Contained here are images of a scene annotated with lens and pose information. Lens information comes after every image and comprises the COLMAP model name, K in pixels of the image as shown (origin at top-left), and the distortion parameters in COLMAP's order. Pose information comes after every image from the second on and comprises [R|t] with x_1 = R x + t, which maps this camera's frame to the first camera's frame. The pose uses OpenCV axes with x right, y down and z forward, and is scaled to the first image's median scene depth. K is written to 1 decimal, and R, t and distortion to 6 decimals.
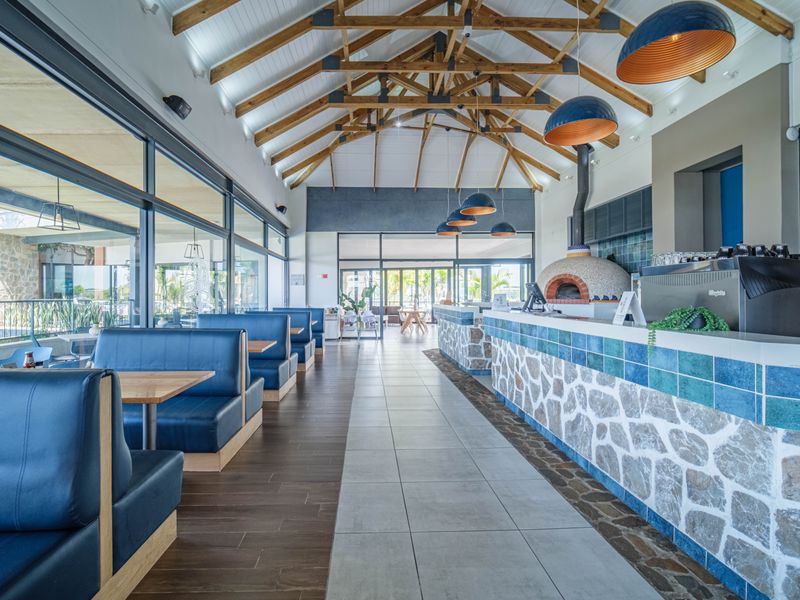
lens RADIAL K [[370.3, 0, 400.0], [0, 370.3, 300.0], [0, 0, 1]] dist [0.001026, 0.000339]
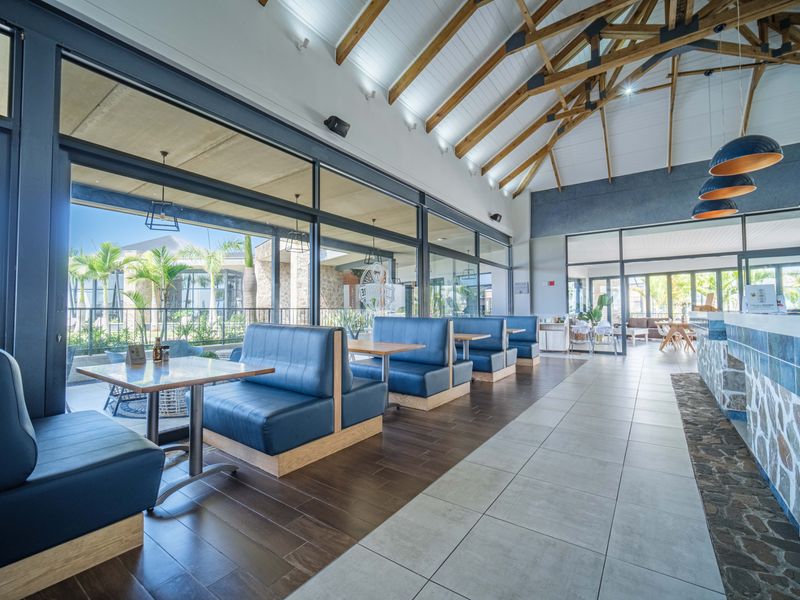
lens RADIAL K [[358.9, 0, 400.0], [0, 358.9, 300.0], [0, 0, 1]] dist [-0.003066, 0.000001]
pose [[0.802134, -0.018287, -0.596864, 0.057952], [0.000397, 0.999547, -0.030091, 0.008939], [0.597144, 0.023900, 0.801778, 0.087282]]
